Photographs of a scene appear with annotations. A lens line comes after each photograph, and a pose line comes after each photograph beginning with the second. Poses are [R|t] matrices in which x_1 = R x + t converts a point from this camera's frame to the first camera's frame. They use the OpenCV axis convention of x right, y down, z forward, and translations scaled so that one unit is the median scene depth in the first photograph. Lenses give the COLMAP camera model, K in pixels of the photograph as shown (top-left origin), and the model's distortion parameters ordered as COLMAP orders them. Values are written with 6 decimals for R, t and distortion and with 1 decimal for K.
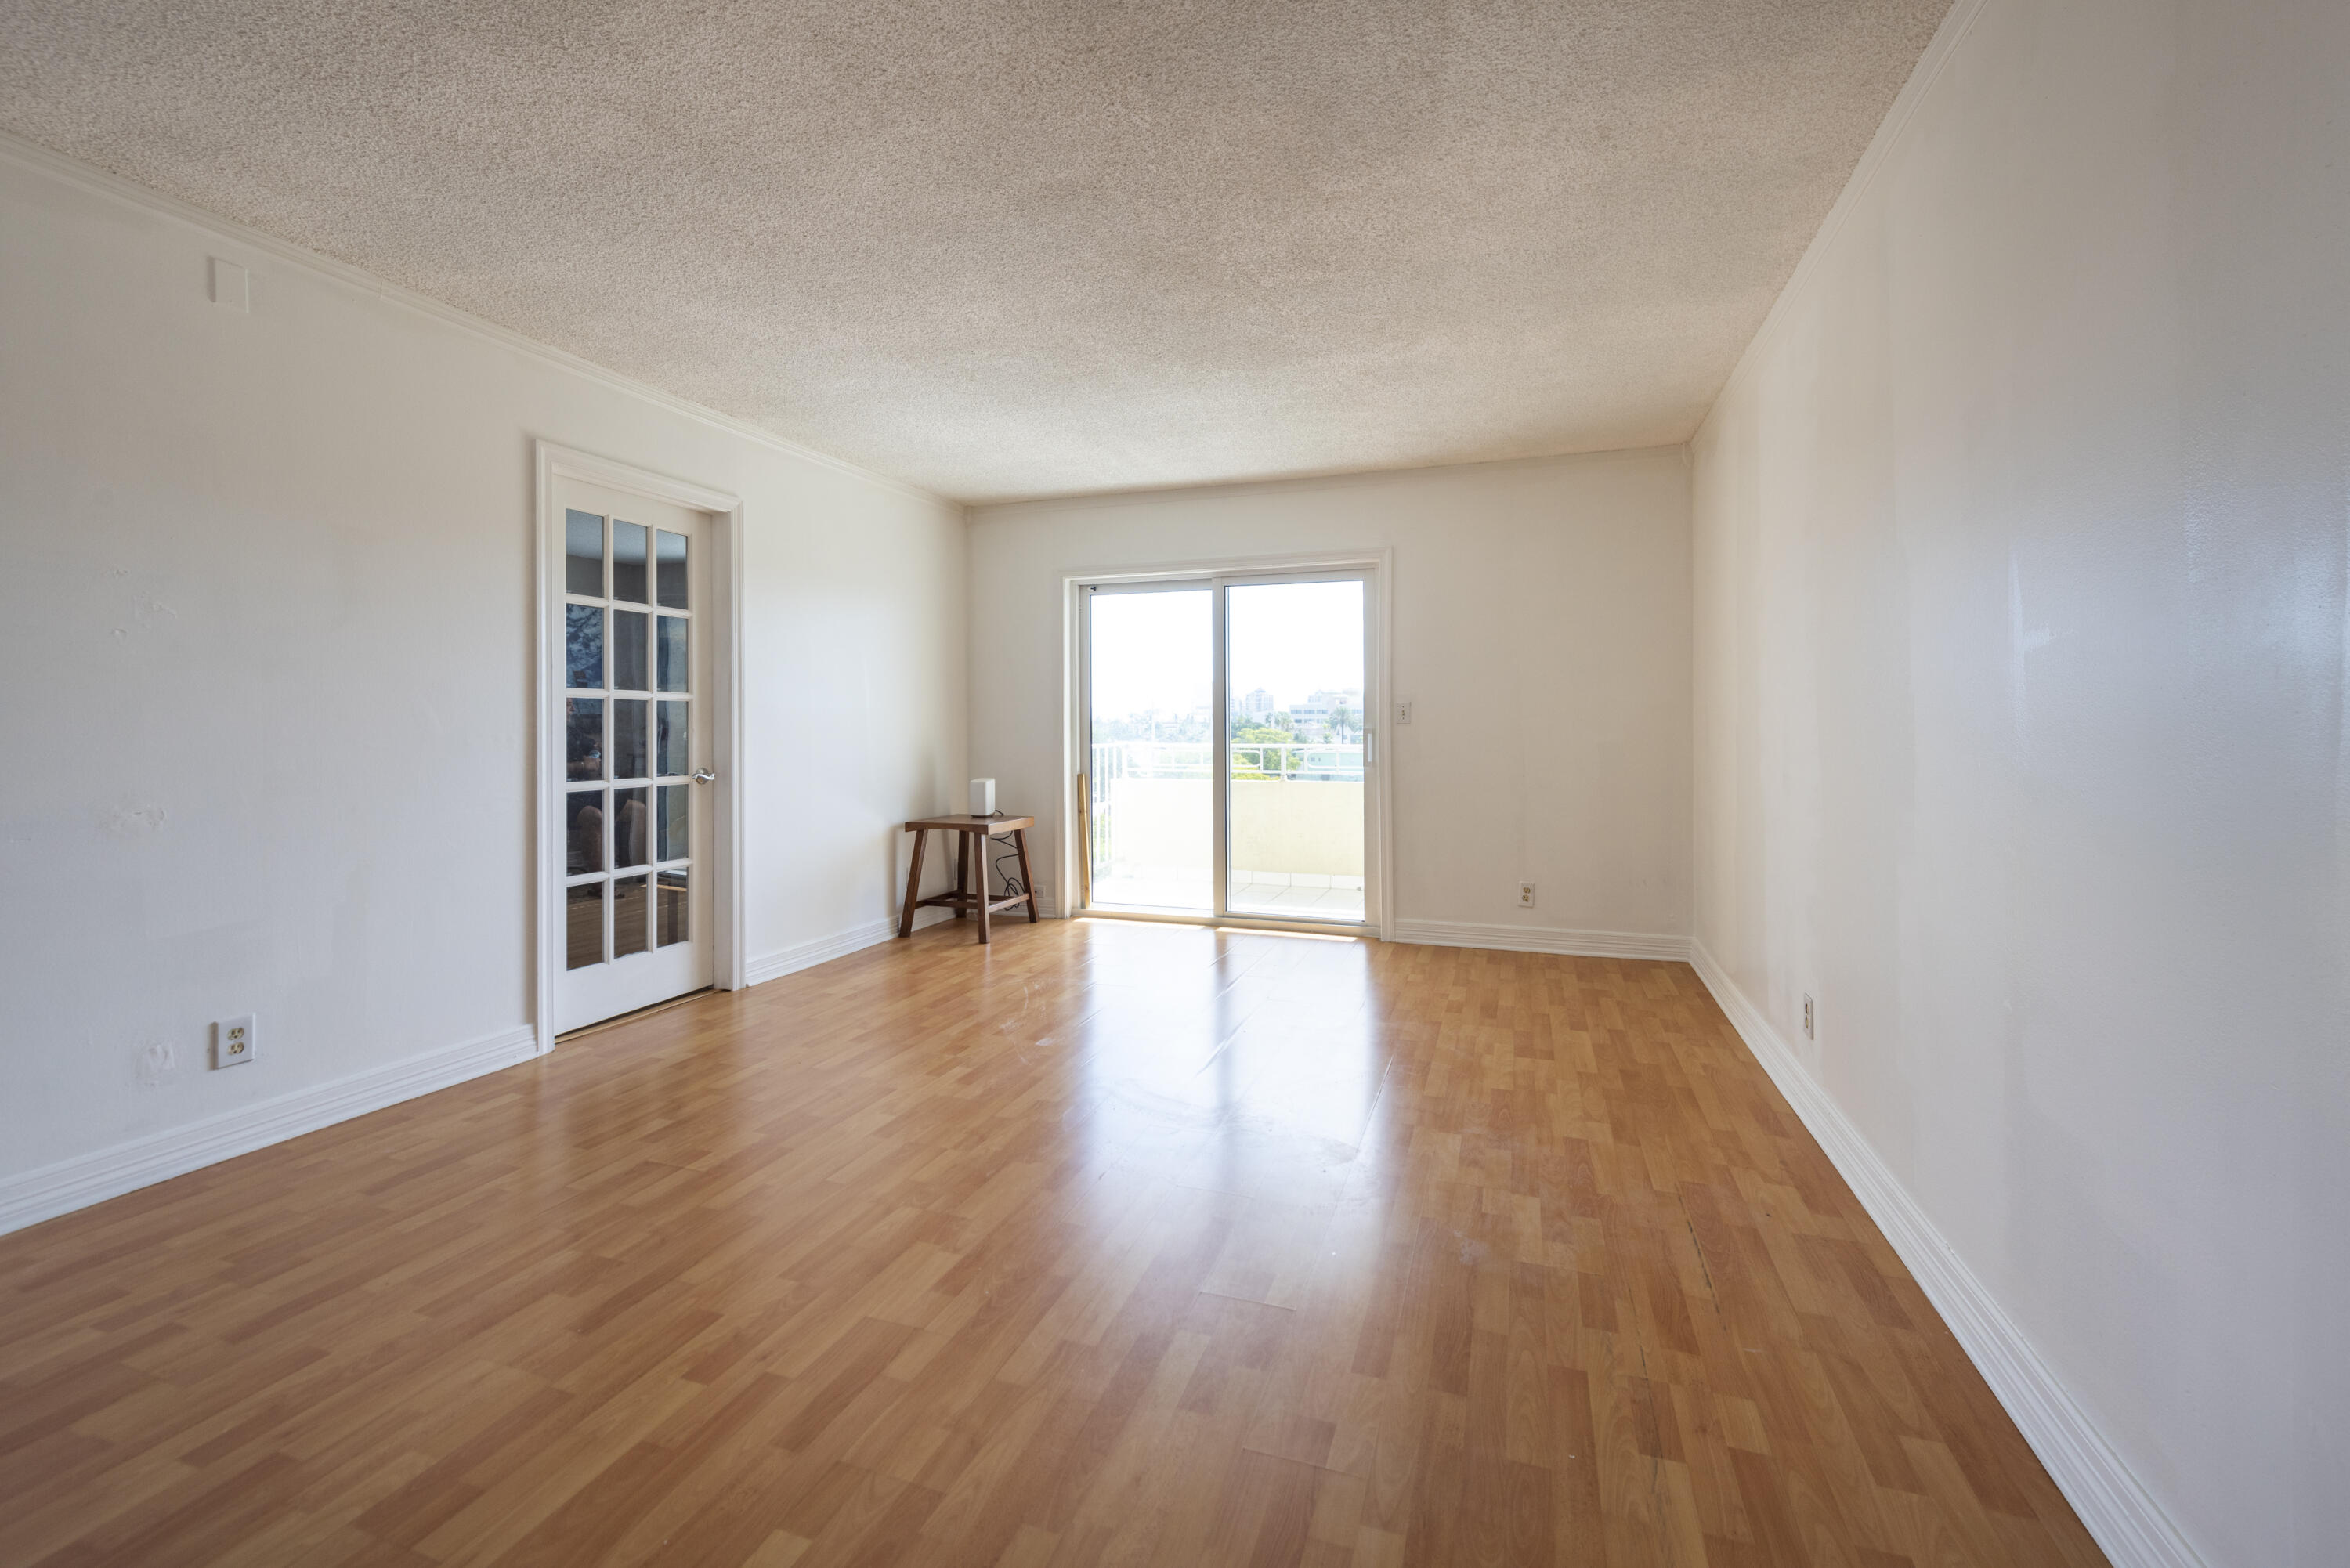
lens RADIAL K [[930.7, 0, 1177.8], [0, 930.7, 720.4], [0, 0, 1]] dist [0.002087, -0.000642]
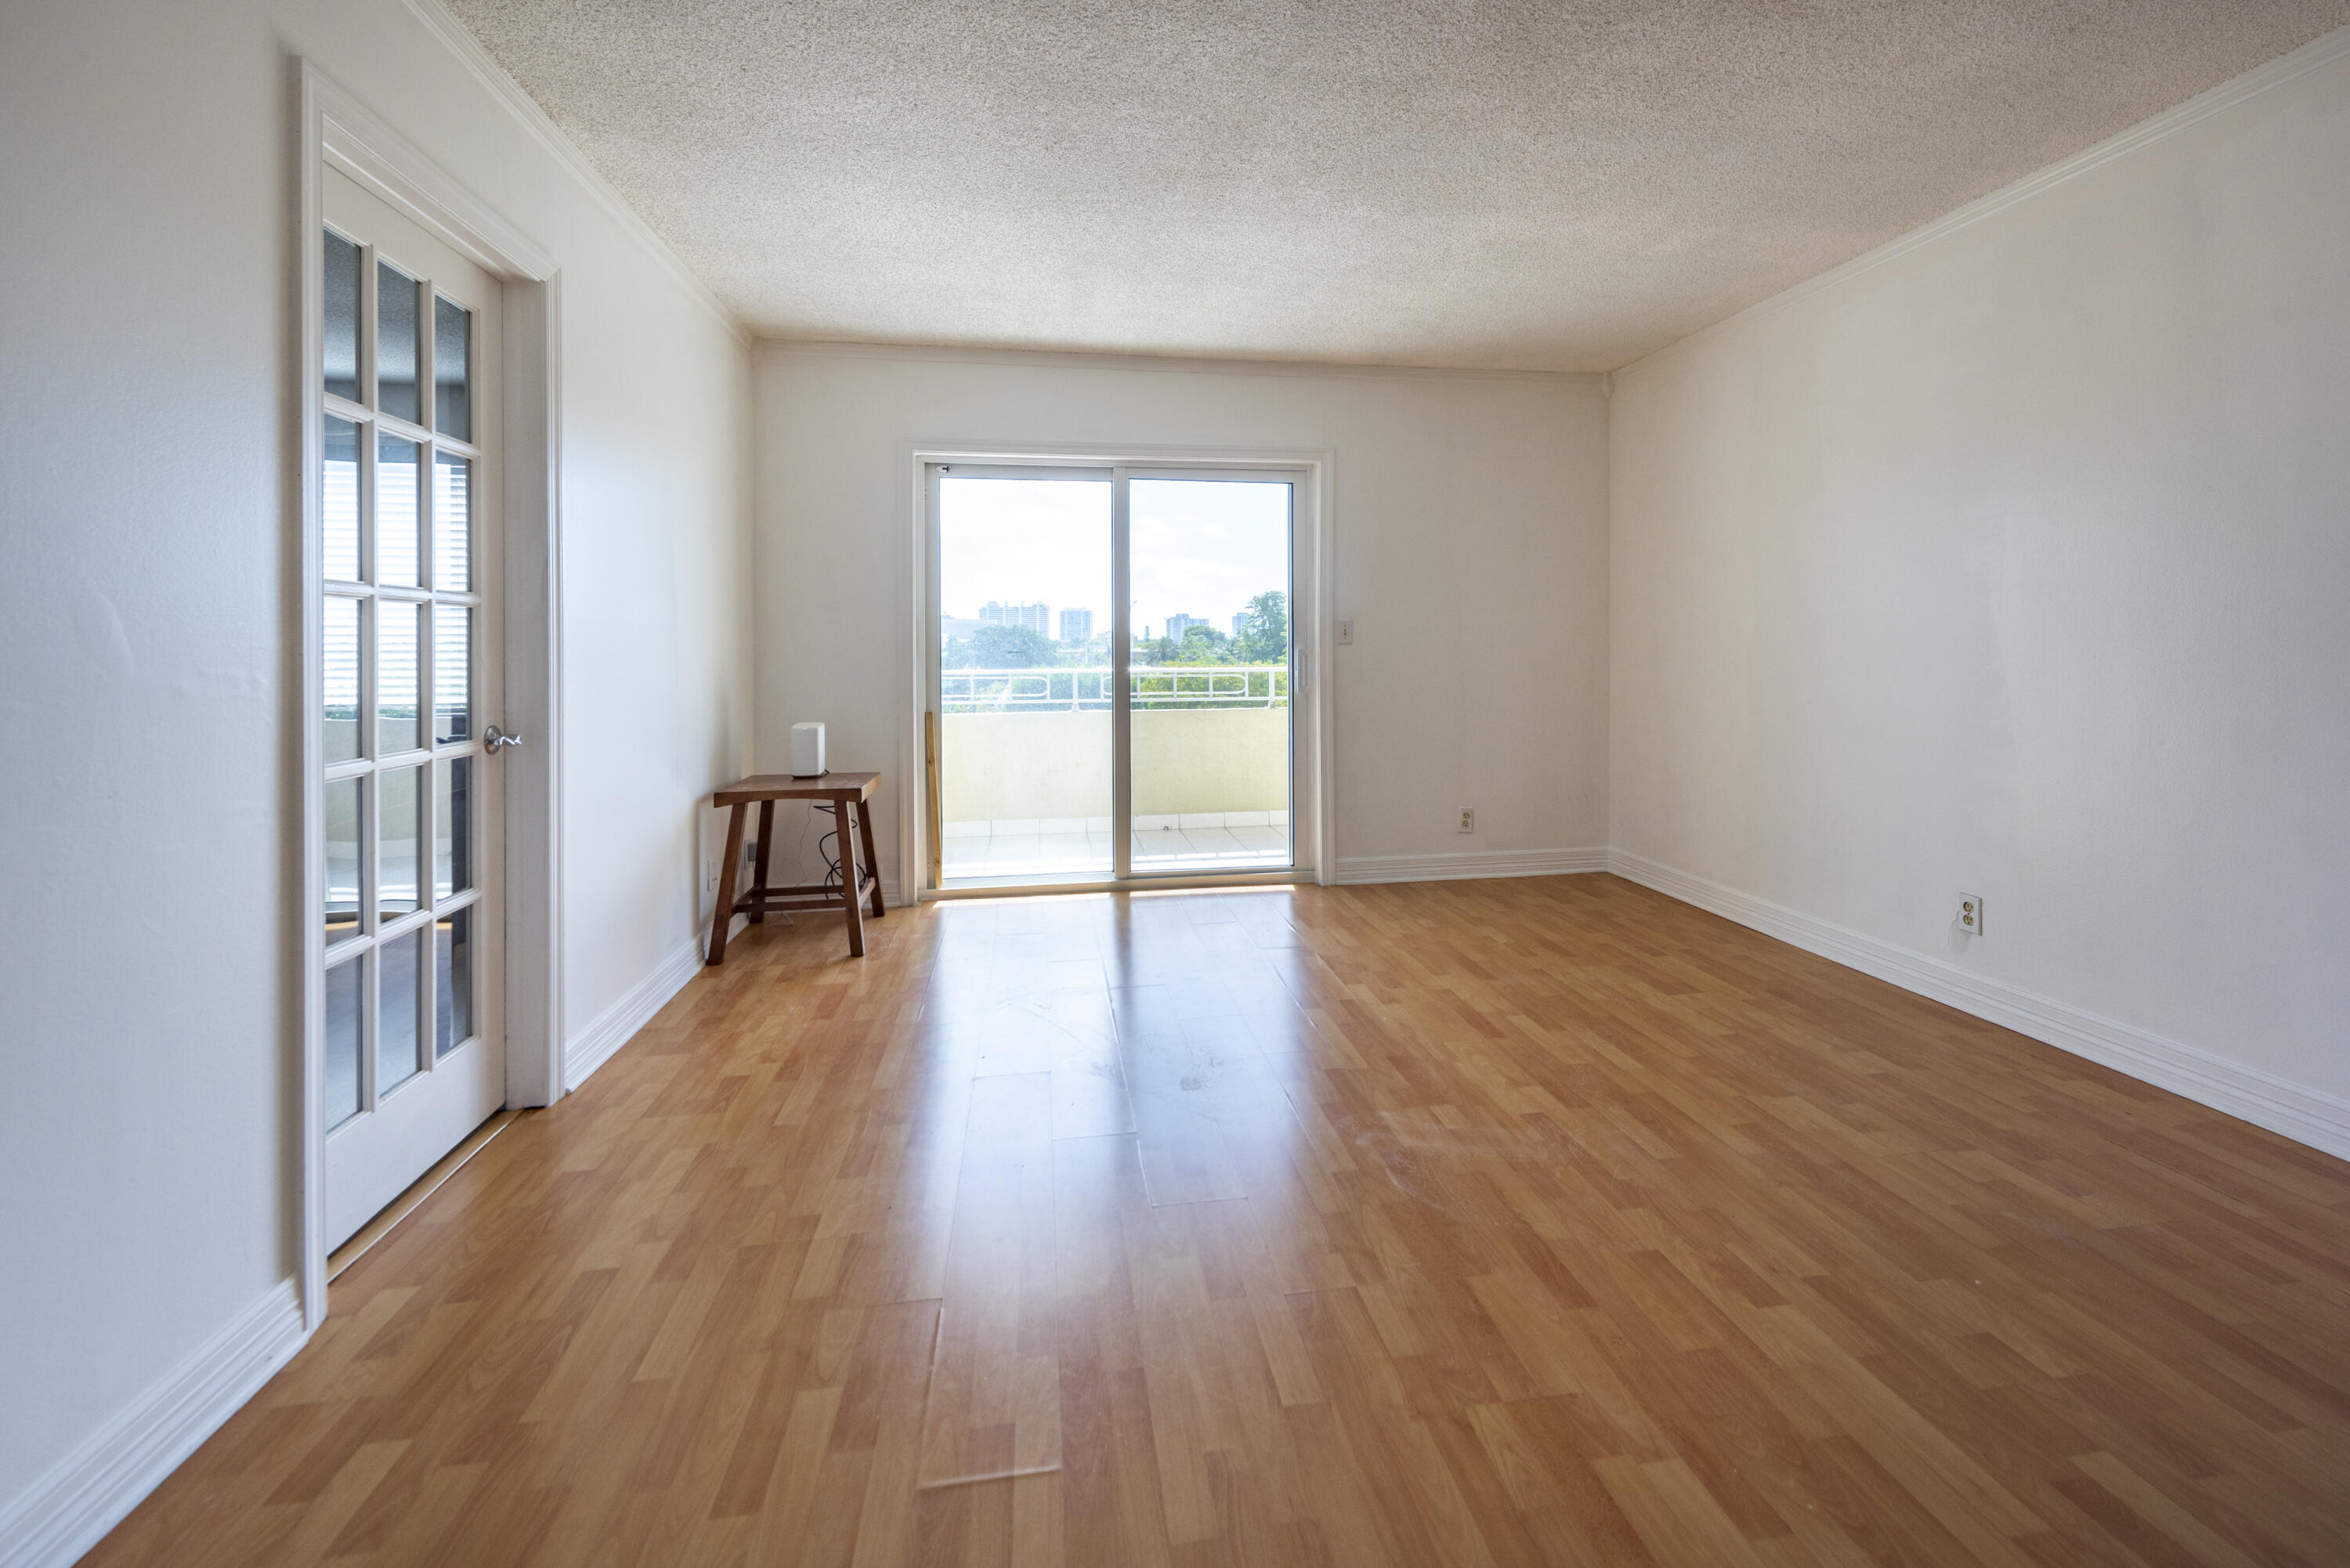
lens RADIAL K [[989.6, 0, 1175.5], [0, 989.6, 645.4], [0, 0, 1]] dist [0.007464, -0.000341]
pose [[0.882968, -0.005367, 0.469402, -0.340075], [0.003453, 0.999982, 0.004938, -0.000207], [-0.469420, -0.002739, 0.882971, 0.214226]]
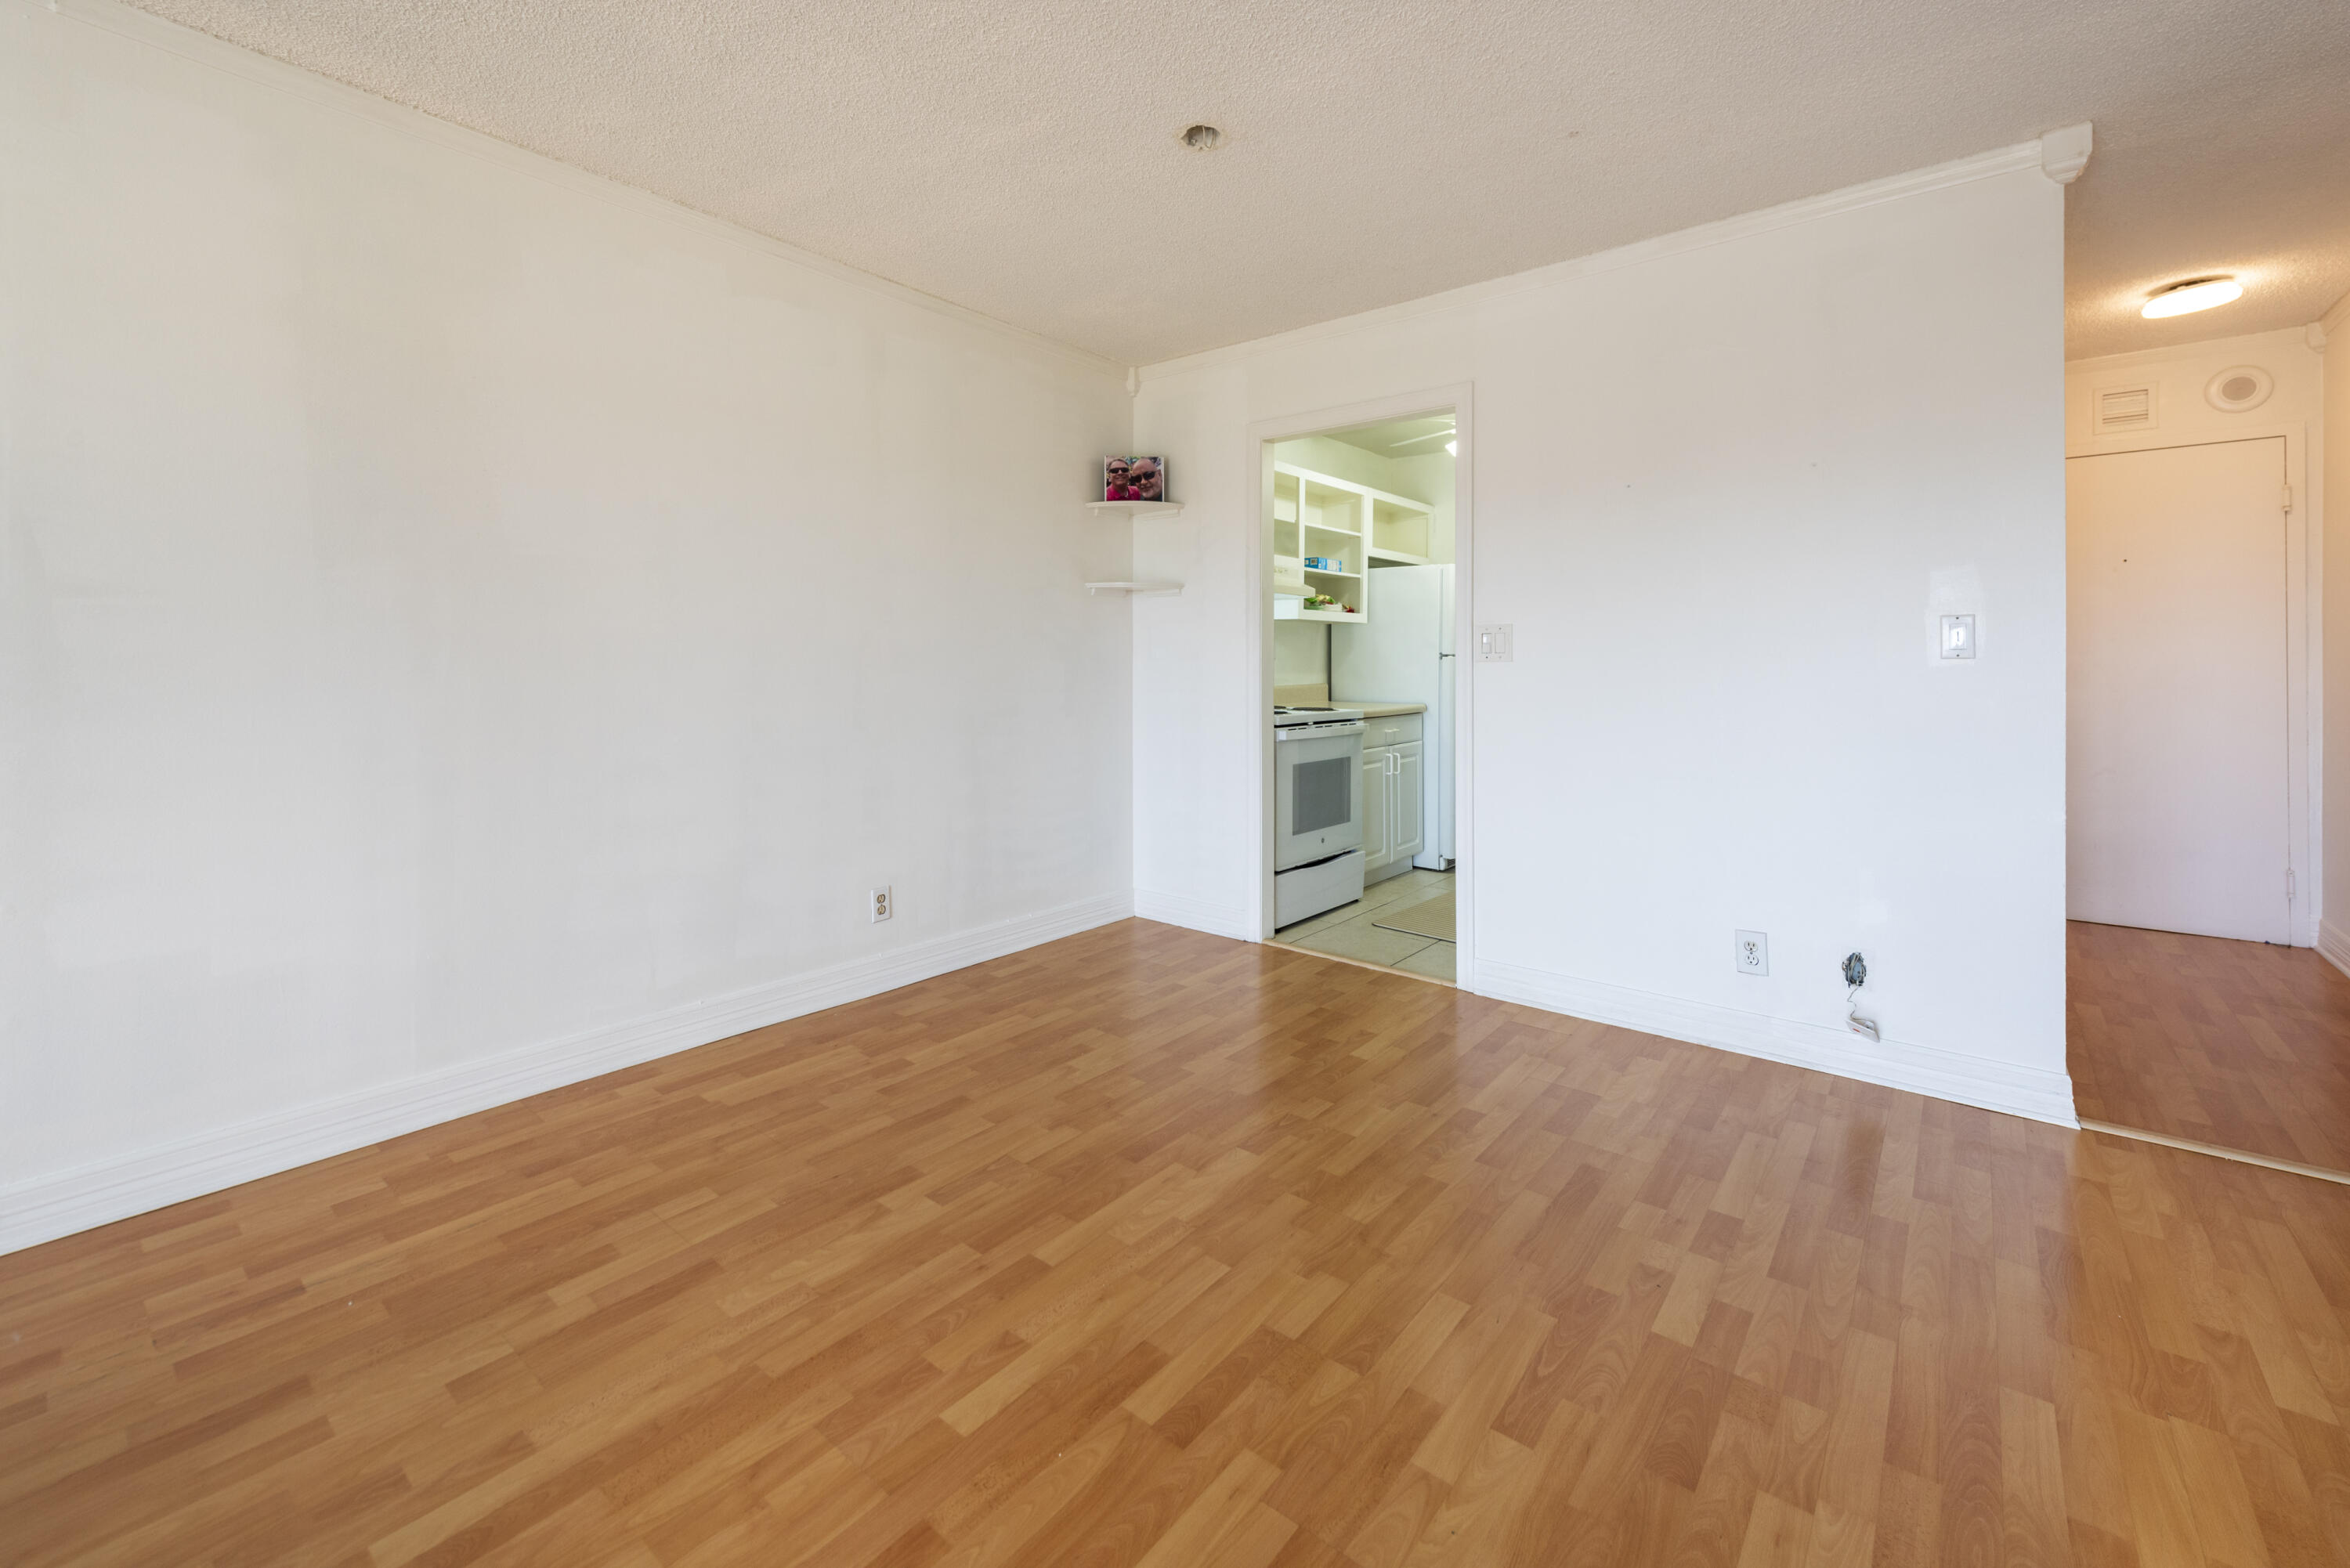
lens RADIAL K [[958.9, 0, 1196.9], [0, 958.9, 665.3], [0, 0, 1]] dist [0.001741, -0.000141]
pose [[-0.946865, -0.000424, 0.321632, -0.263045], [-0.000293, 1.000000, 0.000457, 0.000915], [-0.321632, 0.000339, -0.946865, 0.497905]]
